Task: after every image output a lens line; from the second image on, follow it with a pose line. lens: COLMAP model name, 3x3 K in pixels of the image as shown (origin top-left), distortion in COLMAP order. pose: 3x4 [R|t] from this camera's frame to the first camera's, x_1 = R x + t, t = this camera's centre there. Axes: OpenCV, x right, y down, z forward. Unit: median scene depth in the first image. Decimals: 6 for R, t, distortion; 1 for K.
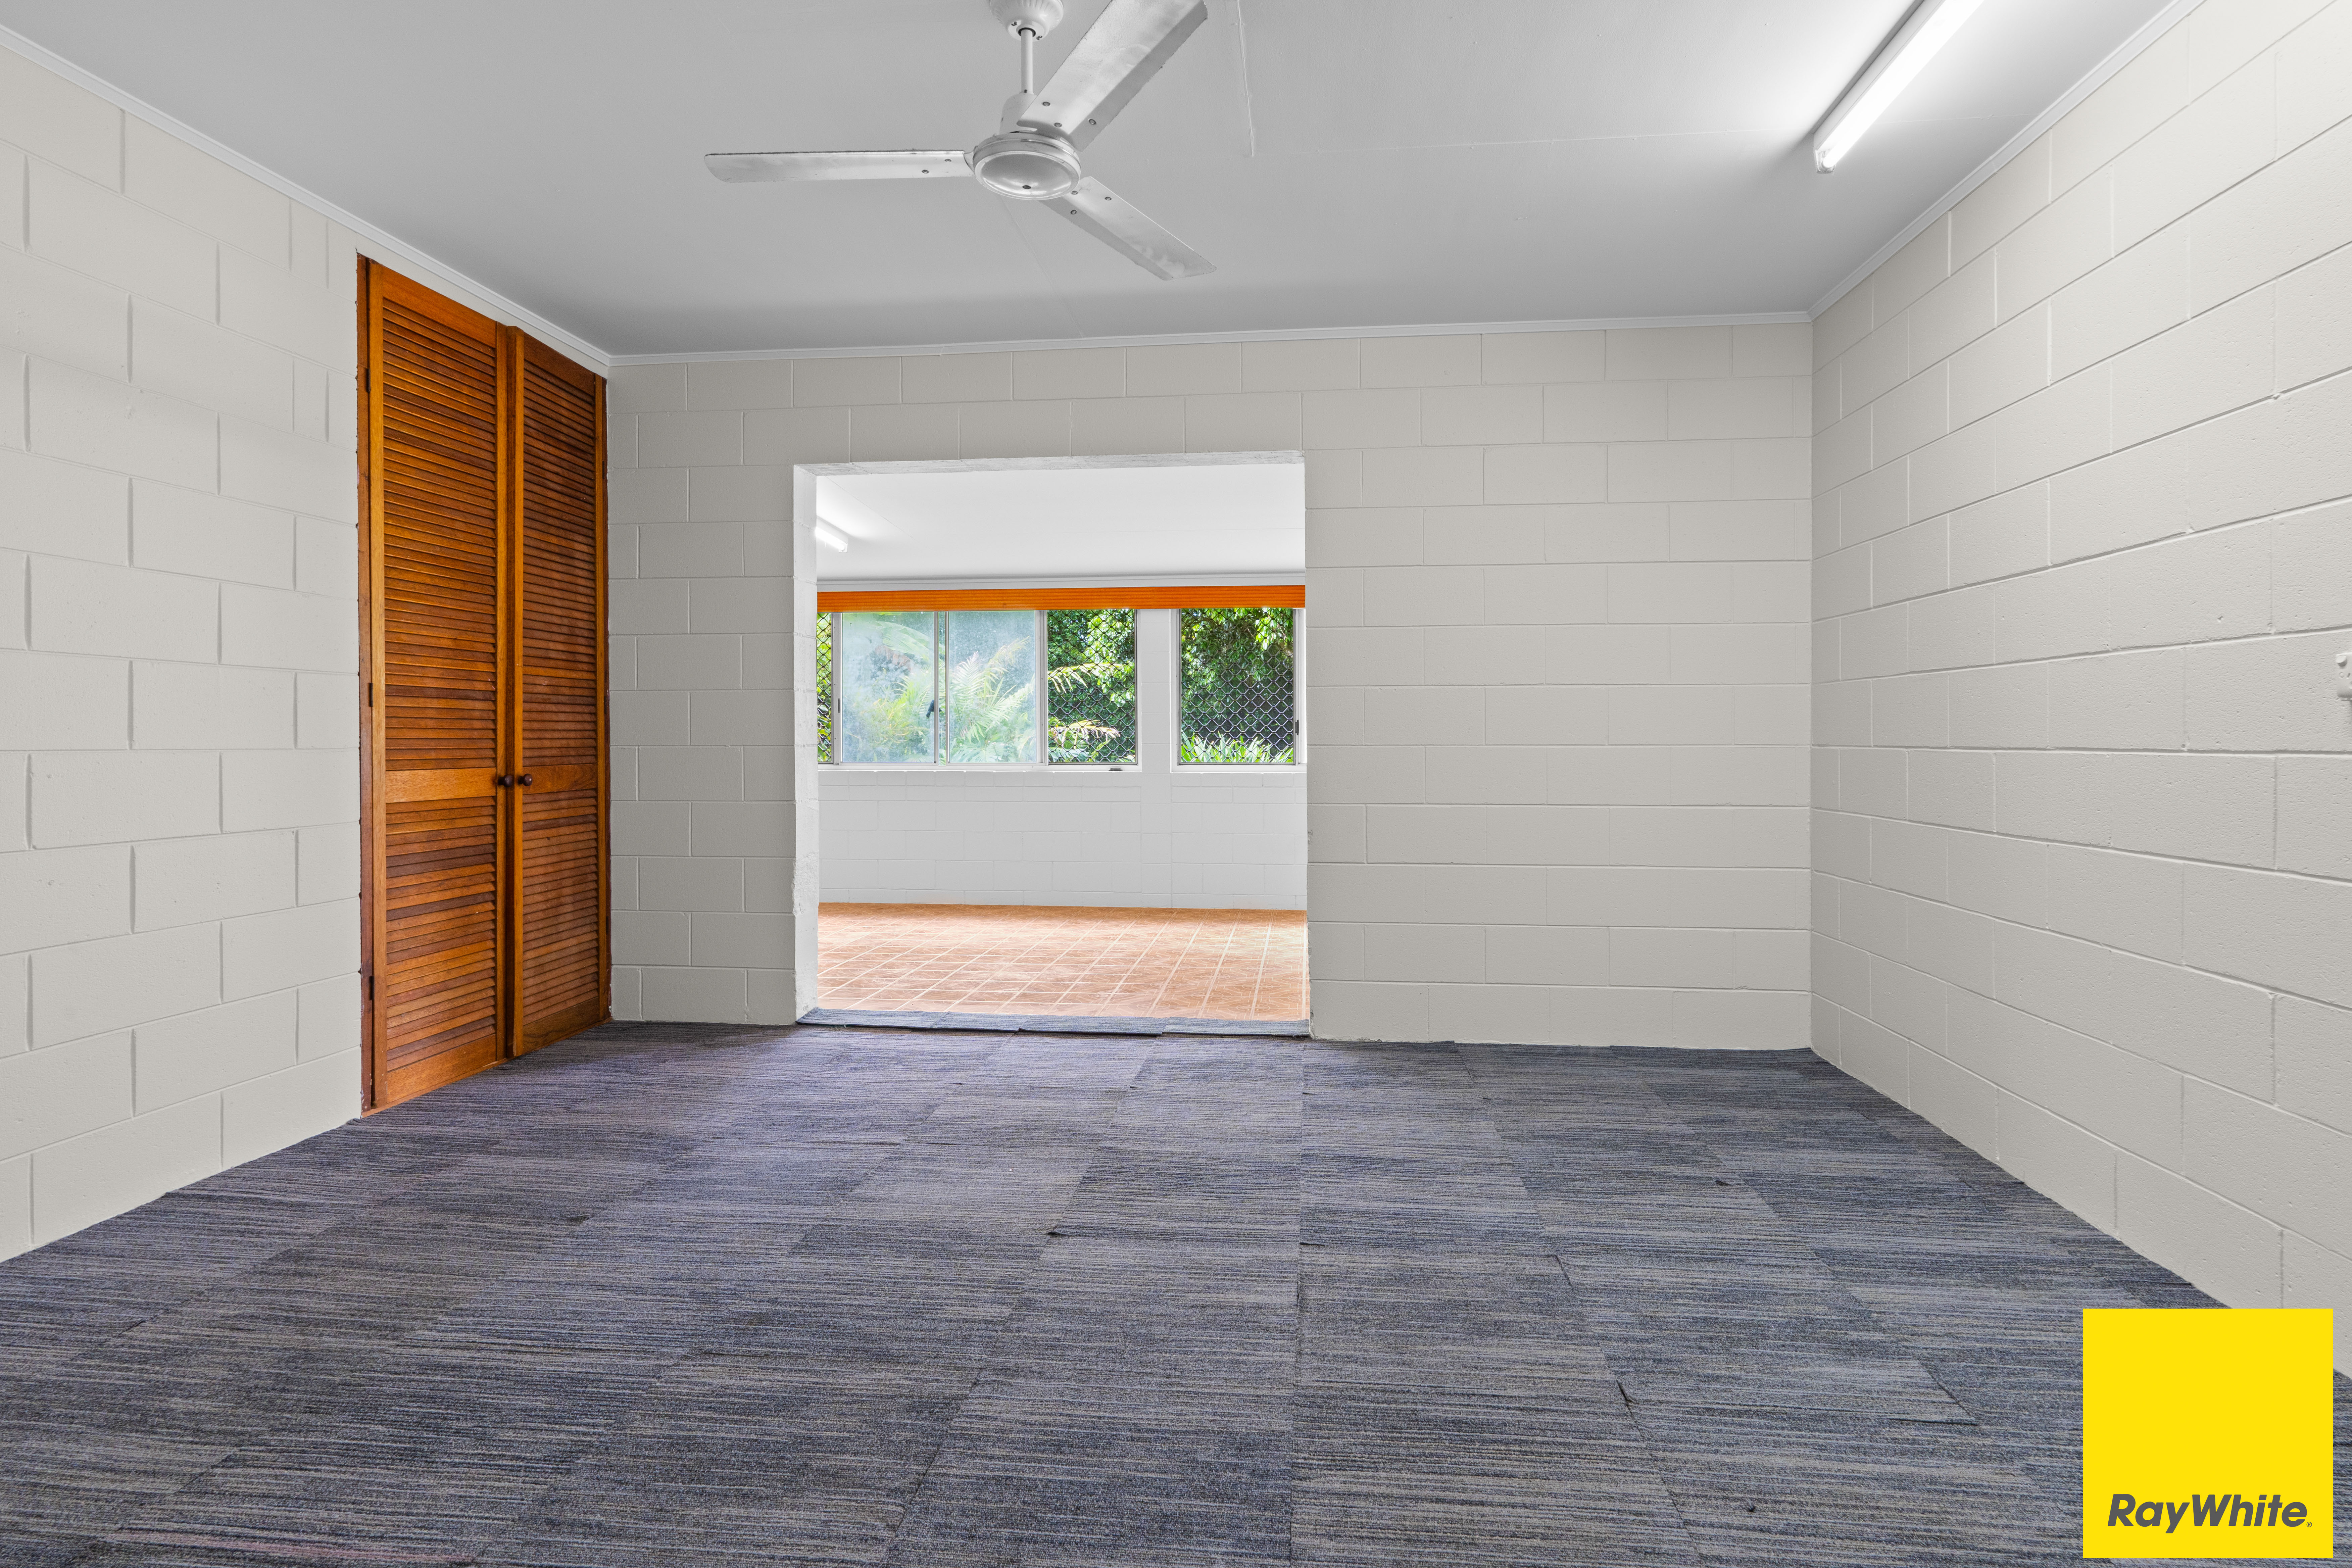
lens RADIAL K [[1150.0, 0, 1184.8], [0, 1150.0, 770.2], [0, 0, 1]] dist [0.001005, 0.000133]
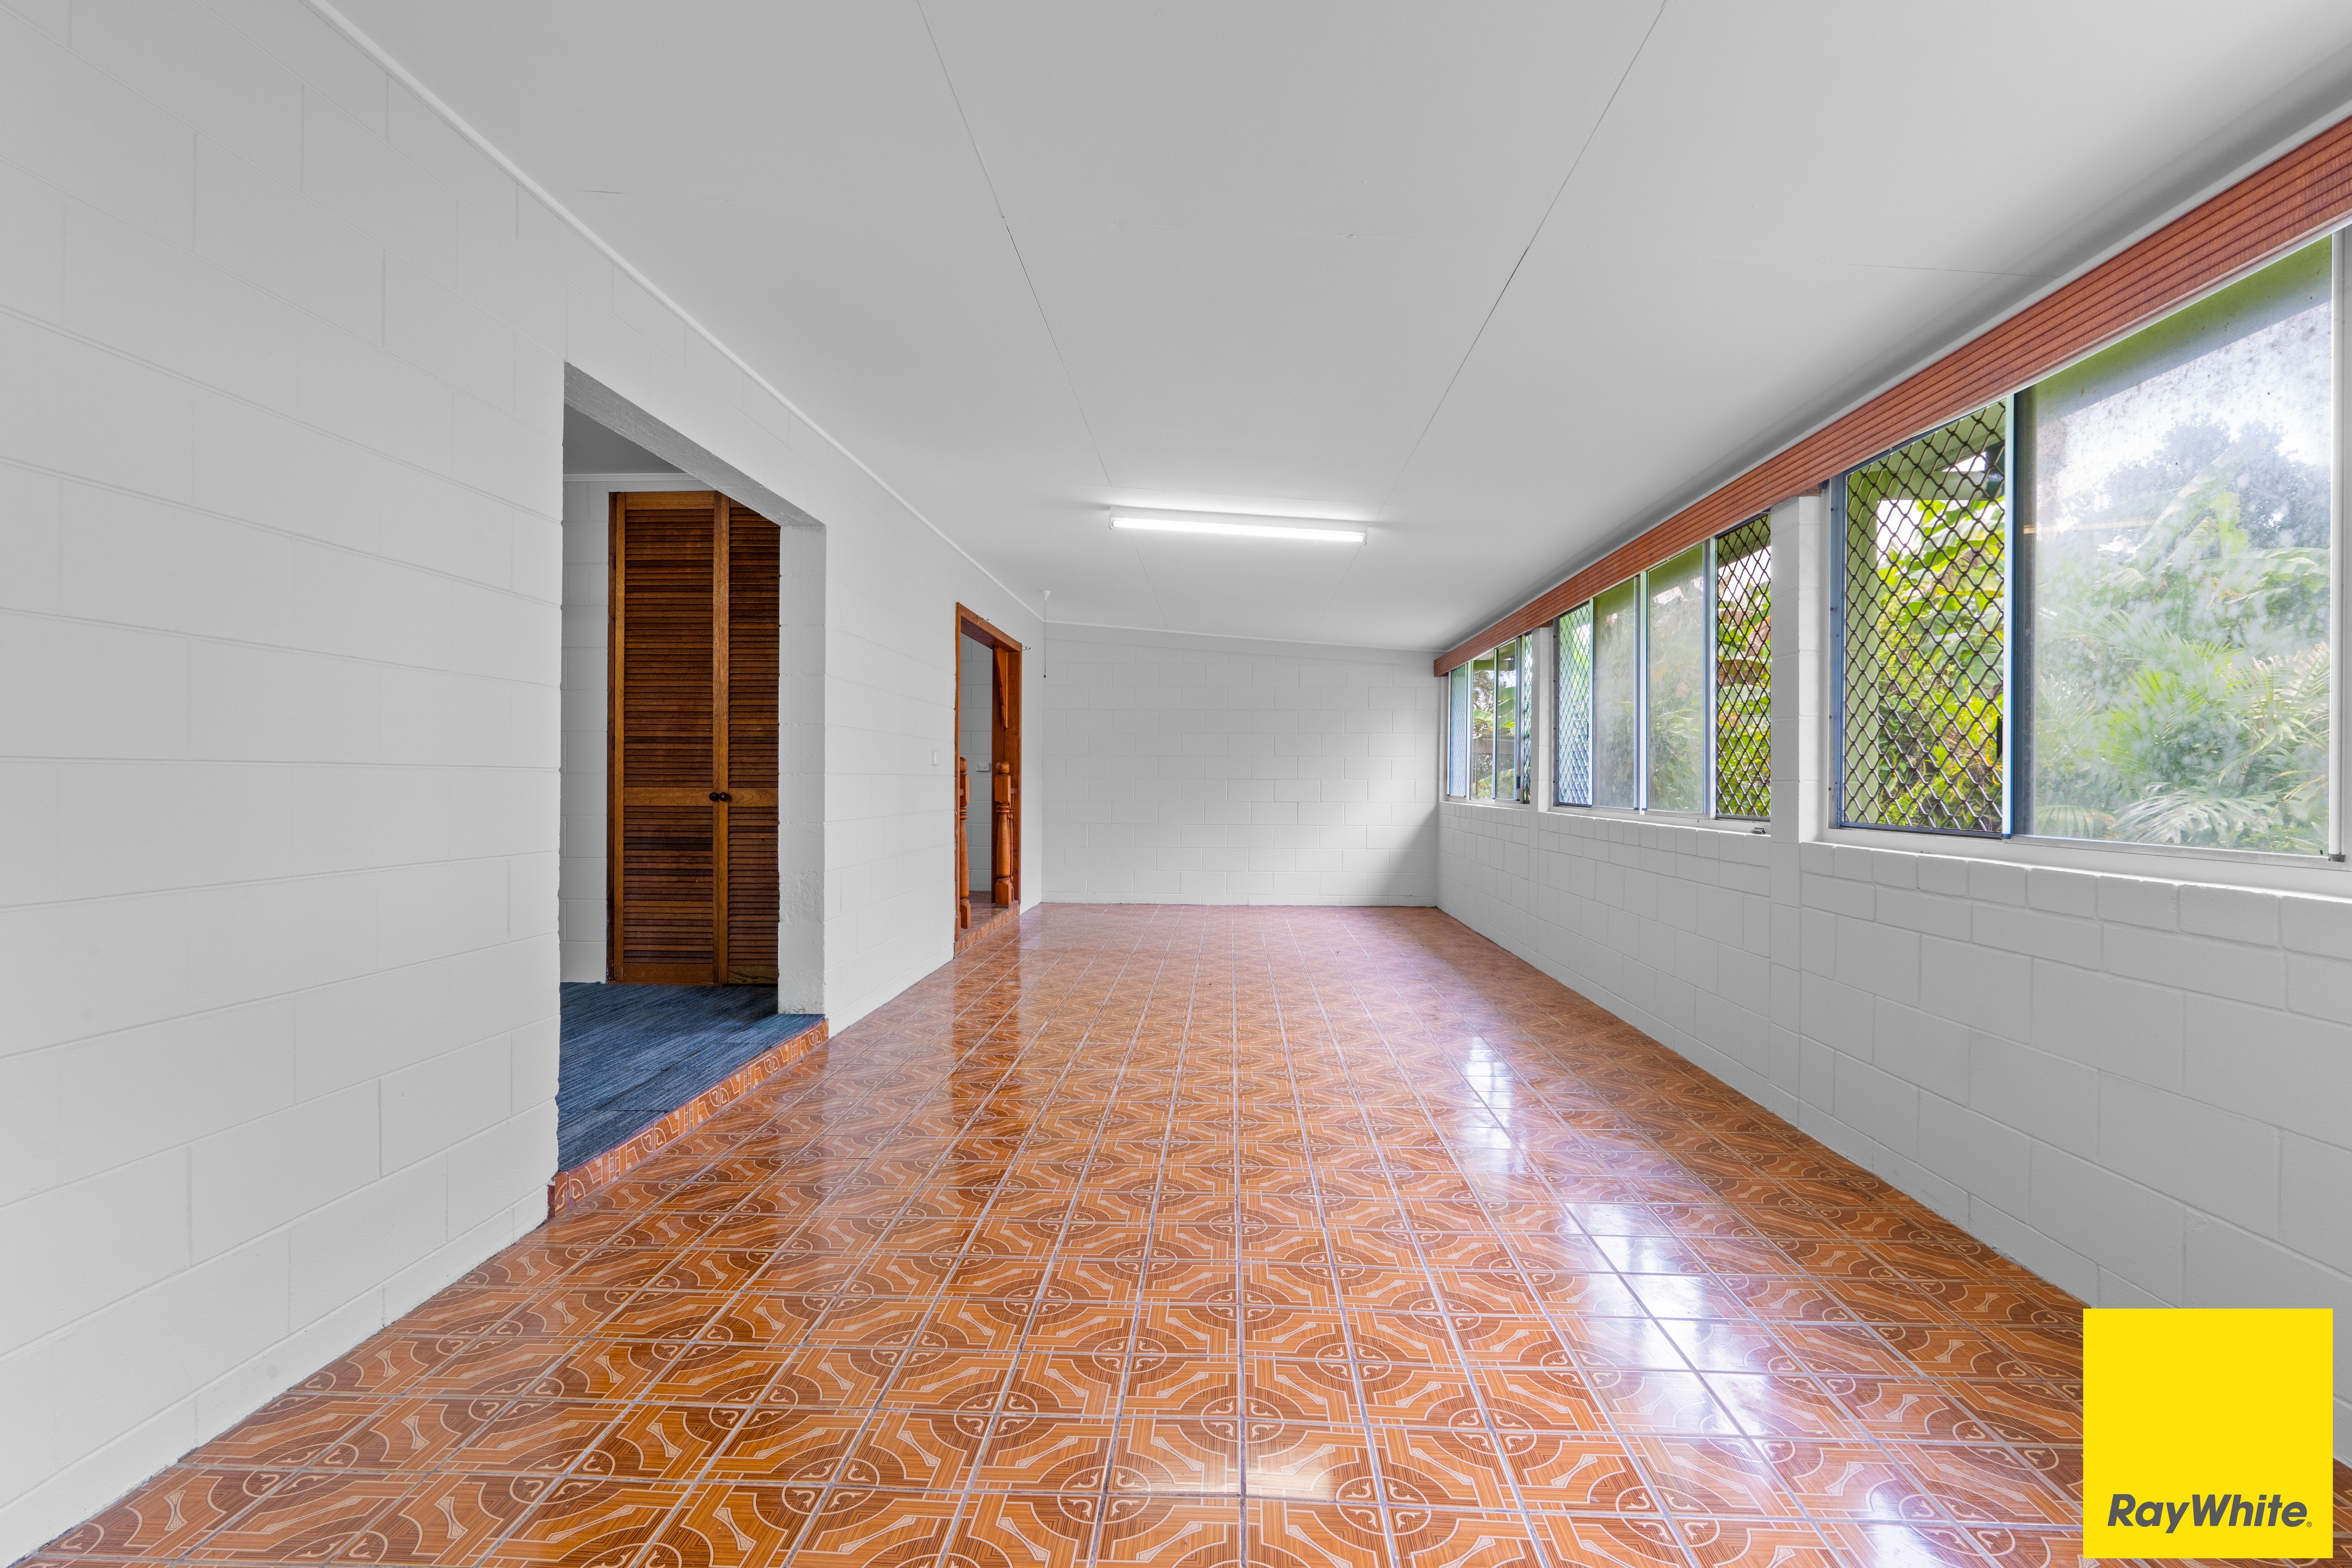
lens RADIAL K [[1150.0, 0, 1173.7], [0, 1150.0, 785.3], [0, 0, 1]] dist [0.001005, 0.000133]
pose [[0.976914, -0.002695, -0.213617, 0.364459], [0.000967, 0.999966, -0.008194, 0.009550], [0.213631, 0.007798, 0.976883, -0.386044]]
